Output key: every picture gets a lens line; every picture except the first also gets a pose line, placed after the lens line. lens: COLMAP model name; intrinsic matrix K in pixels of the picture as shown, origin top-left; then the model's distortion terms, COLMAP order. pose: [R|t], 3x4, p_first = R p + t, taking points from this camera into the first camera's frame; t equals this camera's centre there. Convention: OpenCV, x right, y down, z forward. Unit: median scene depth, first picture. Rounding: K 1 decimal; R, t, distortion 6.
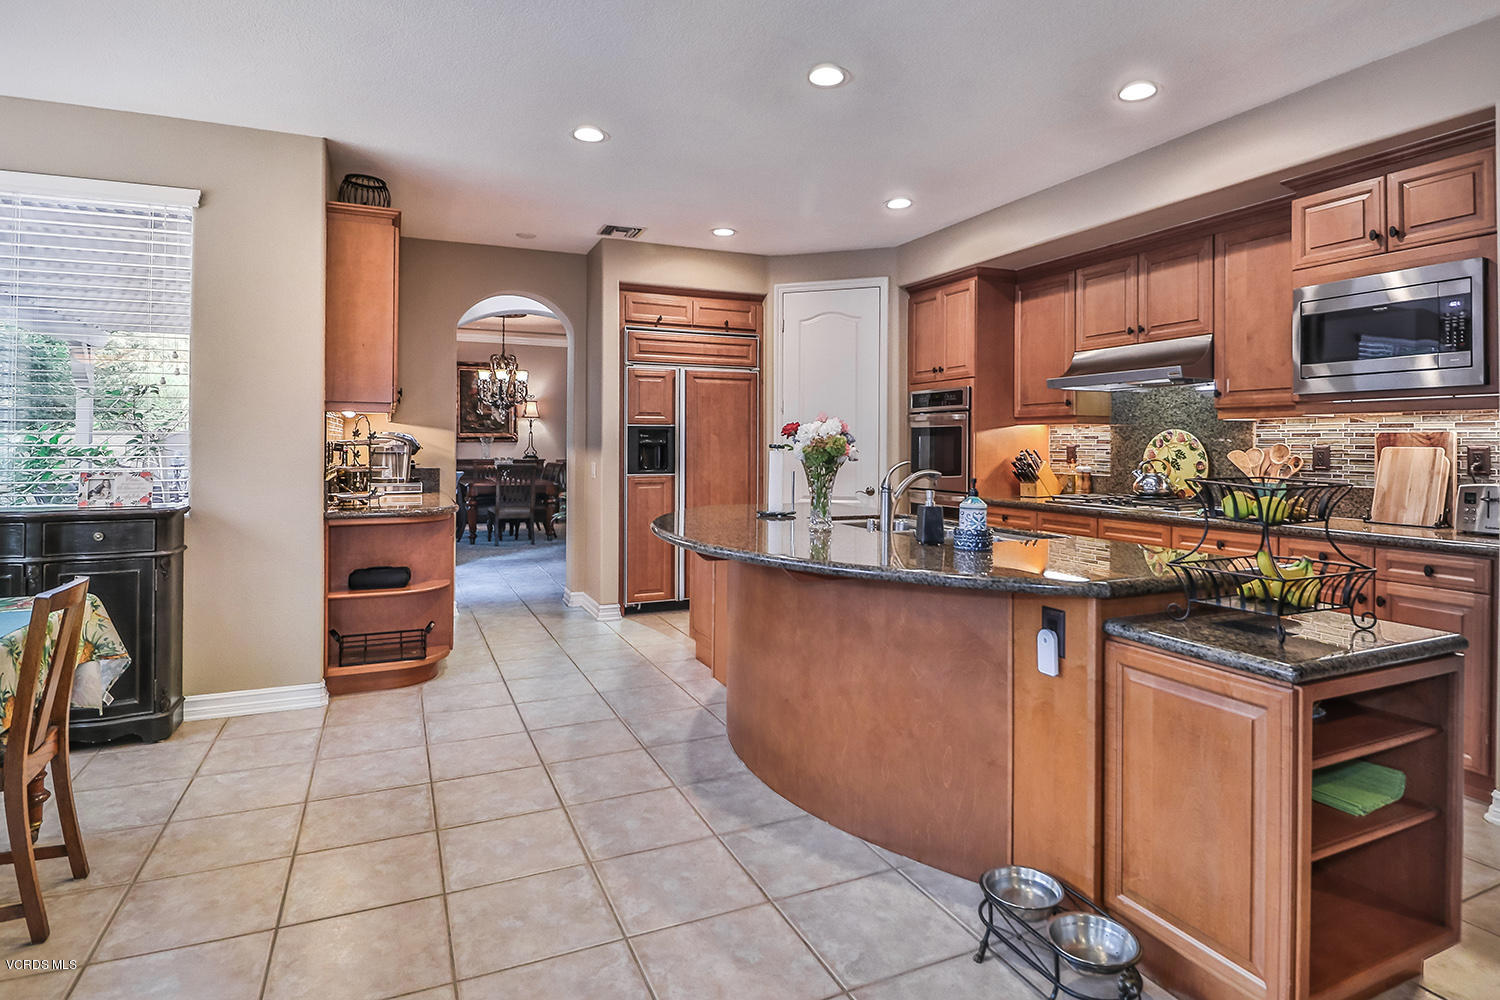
lens RADIAL K [[795.8, 0, 762.6], [0, 795.8, 449.6], [0, 0, 1]] dist [0.001052, -0.009704]
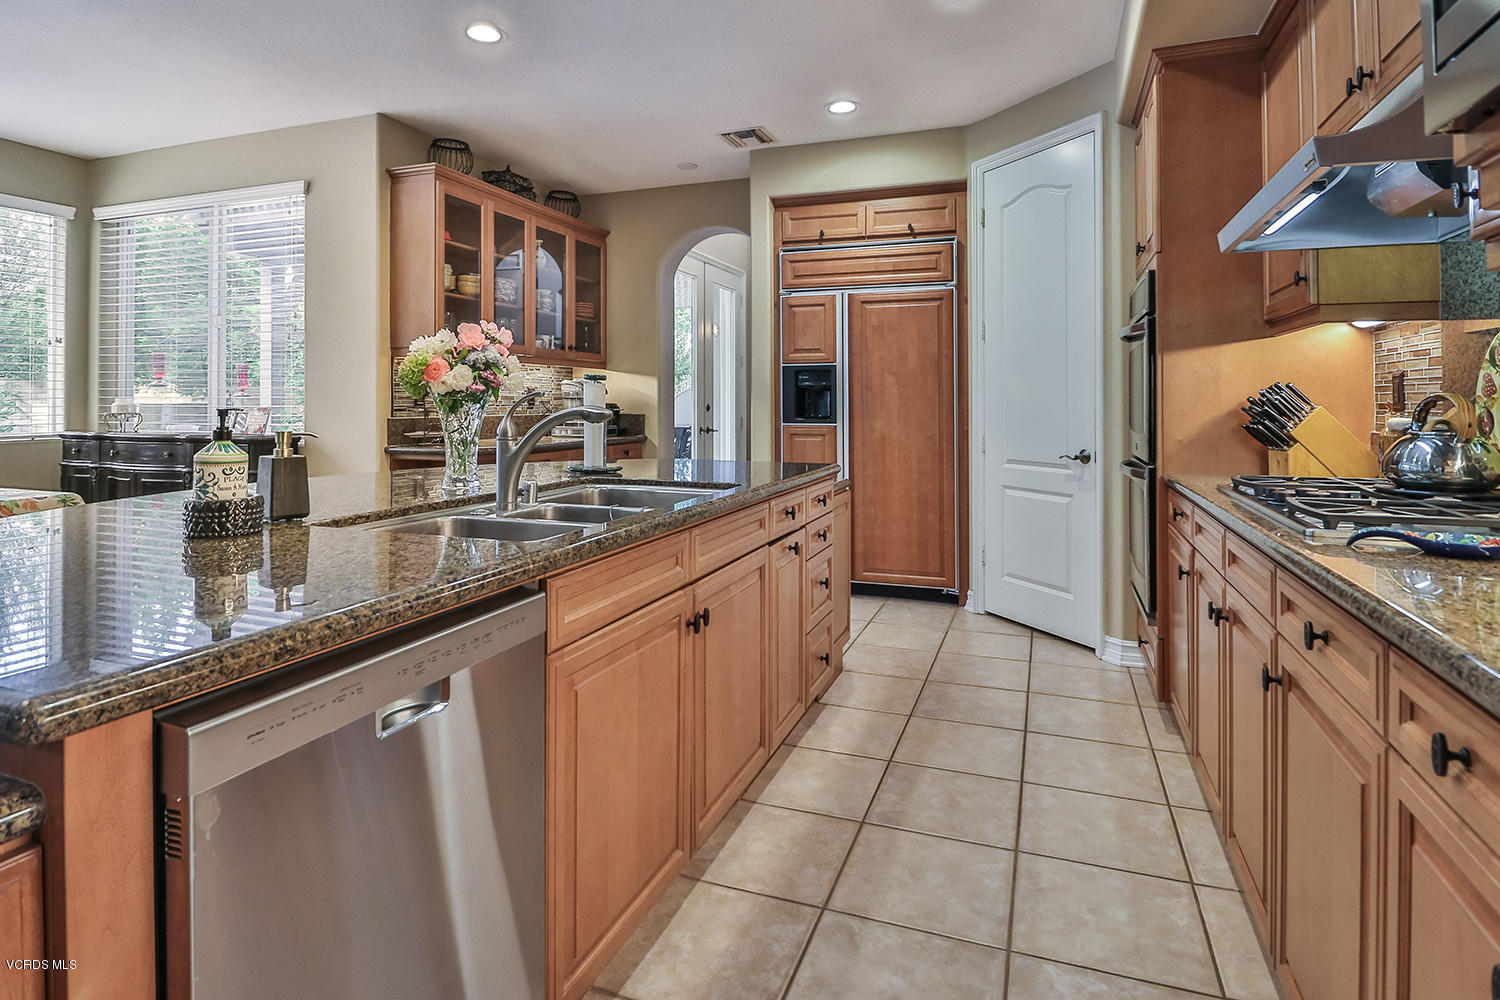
lens RADIAL K [[805.2, 0, 753.7], [0, 805.2, 399.3], [0, 0, 1]] dist [-0.005547, -0.013918]
pose [[0.714080, -0.005018, -0.700046, 0.563796], [-0.003371, 0.999938, -0.010606, 0.020334], [0.700056, 0.009933, 0.714019, 0.512501]]
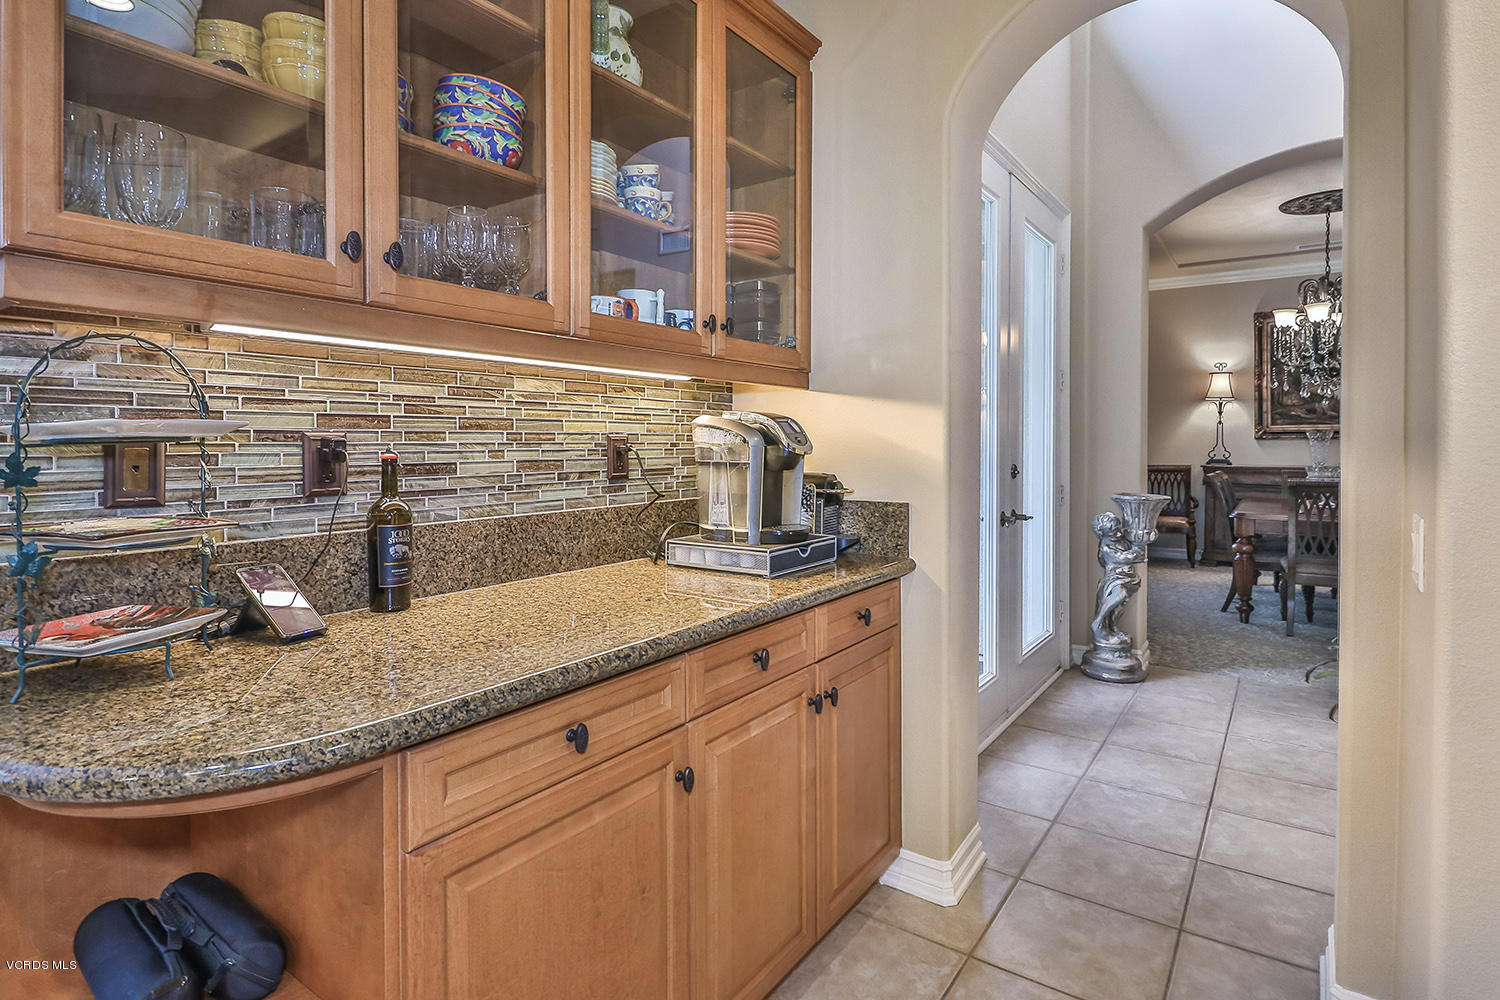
lens RADIAL K [[775.8, 0, 748.8], [0, 775.8, 442.6], [0, 0, 1]] dist [0.006952, -0.011698]
pose [[0.508451, -0.002434, -0.861087, -0.186984], [-0.005274, 0.999968, -0.005941, -0.002626], [0.861074, 0.007562, 0.508423, 1.045313]]
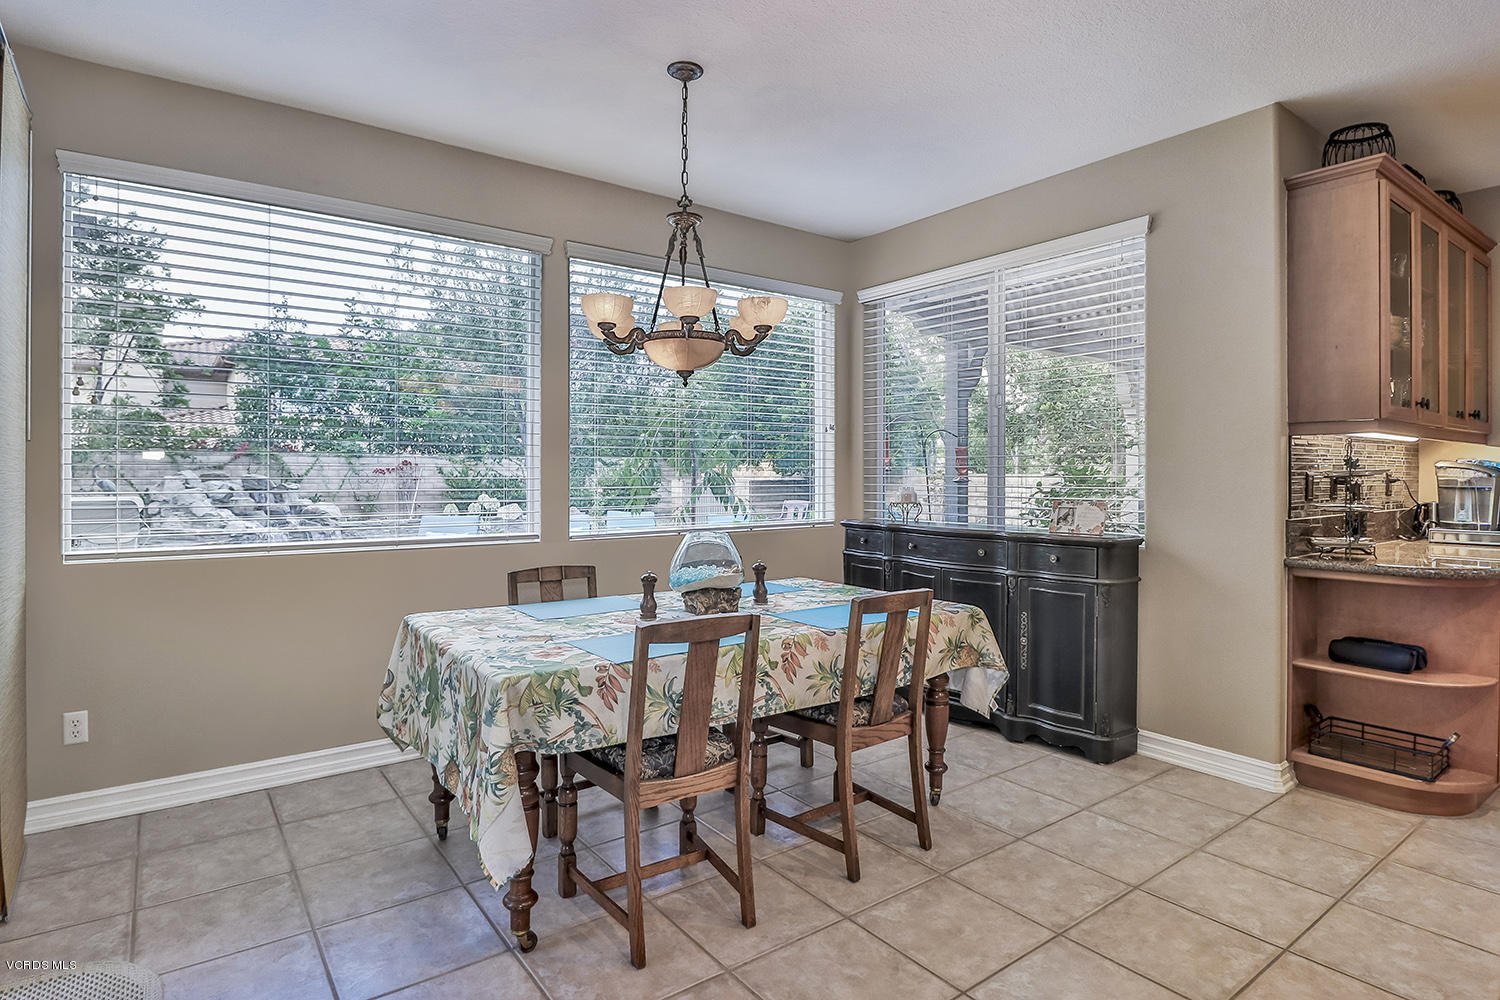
lens RADIAL K [[801.4, 0, 782.4], [0, 801.4, 481.4], [0, 0, 1]] dist [-0.000004, -0.001706]
pose [[0.232442, 0.003718, -0.972603, 0.123490], [-0.007457, 0.999970, 0.002040, 0.001457], [0.972582, 0.006779, 0.232463, 0.280804]]
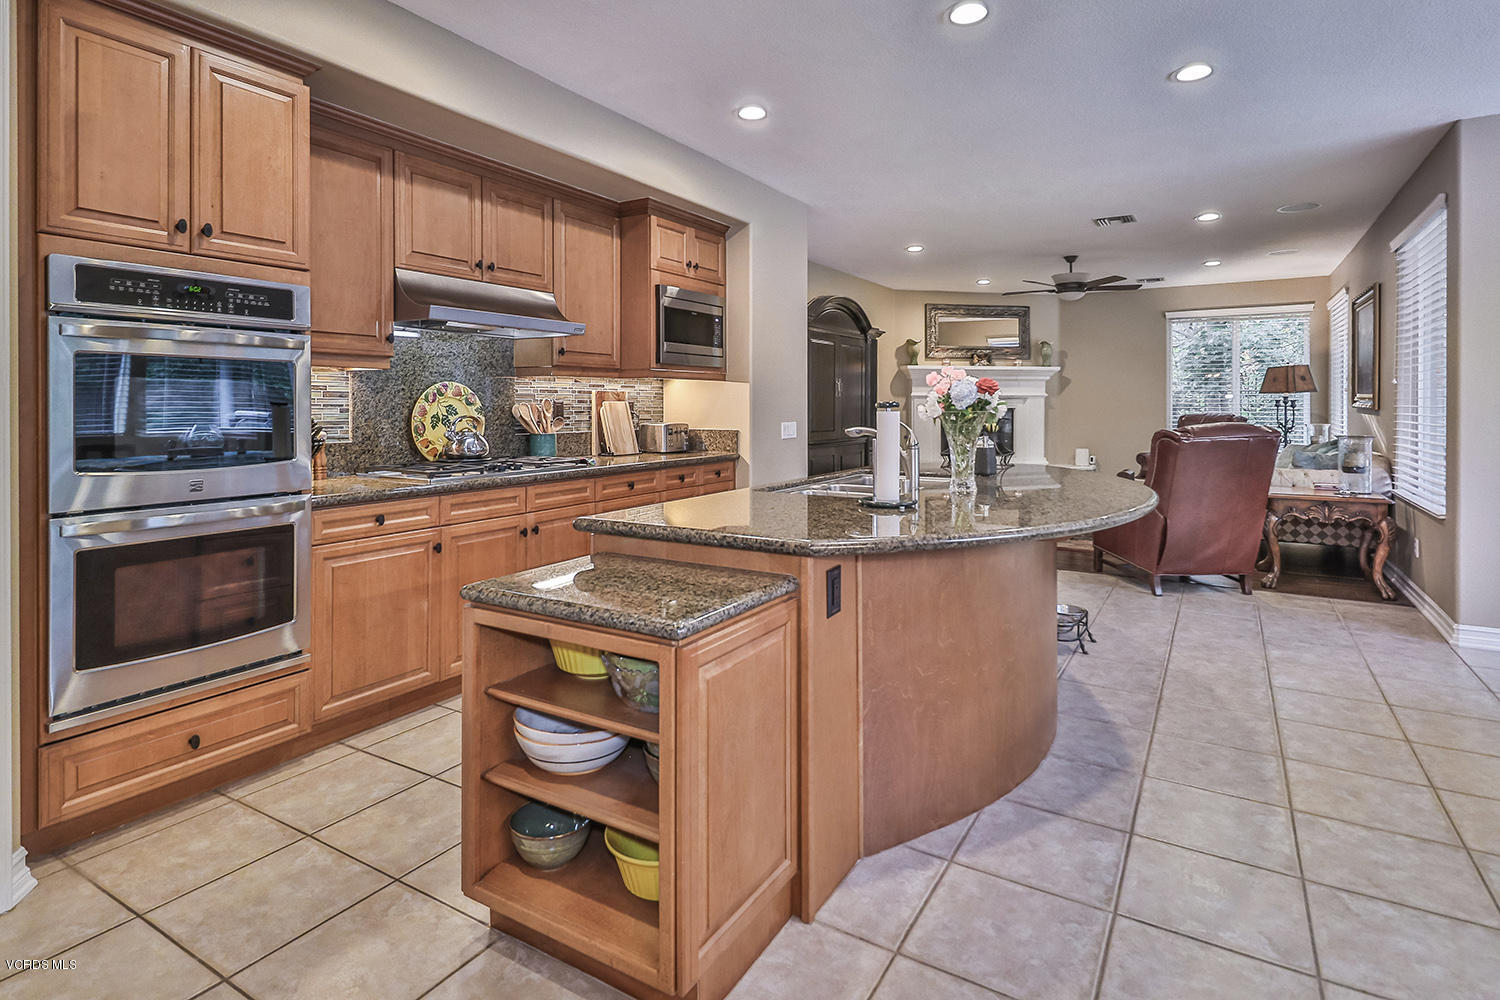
lens RADIAL K [[791.1, 0, 753.4], [0, 791.1, 409.3], [0, 0, 1]] dist [0.027190, -0.012392]
pose [[-0.568168, -0.011162, 0.822837, -0.420527], [0.002501, 0.999880, 0.015291, -0.008074], [-0.822909, 0.010745, -0.568072, 1.312074]]
